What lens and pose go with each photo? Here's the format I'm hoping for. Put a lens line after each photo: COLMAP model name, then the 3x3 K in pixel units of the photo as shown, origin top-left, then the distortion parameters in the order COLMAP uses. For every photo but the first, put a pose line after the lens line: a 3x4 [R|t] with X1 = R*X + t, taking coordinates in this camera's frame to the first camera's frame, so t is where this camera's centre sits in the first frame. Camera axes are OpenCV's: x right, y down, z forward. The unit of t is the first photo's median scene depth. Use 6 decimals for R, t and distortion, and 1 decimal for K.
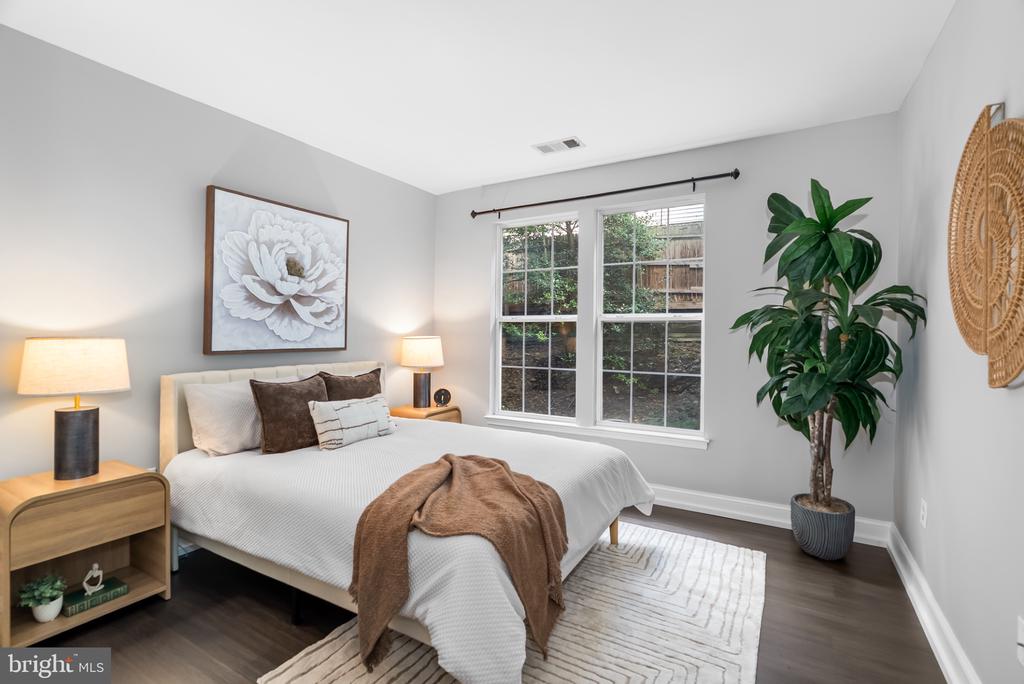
lens RADIAL K [[470.5, 0, 515.0], [0, 470.5, 338.2], [0, 0, 1]] dist [-0.008060, 0.002977]
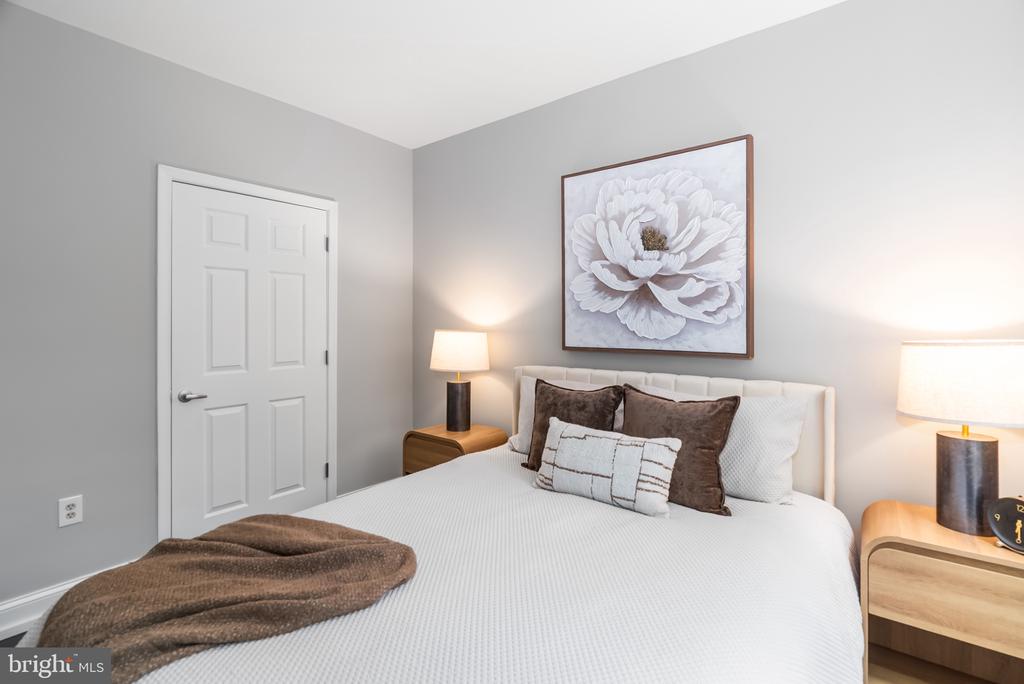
lens RADIAL K [[470.5, 0, 509.7], [0, 470.5, 322.5], [0, 0, 1]] dist [-0.008060, 0.002977]
pose [[-0.123325, -0.026887, -0.992002, 0.285863], [-0.027363, 0.999345, -0.023684, 0.003196], [0.991989, 0.024223, -0.123980, 0.890198]]
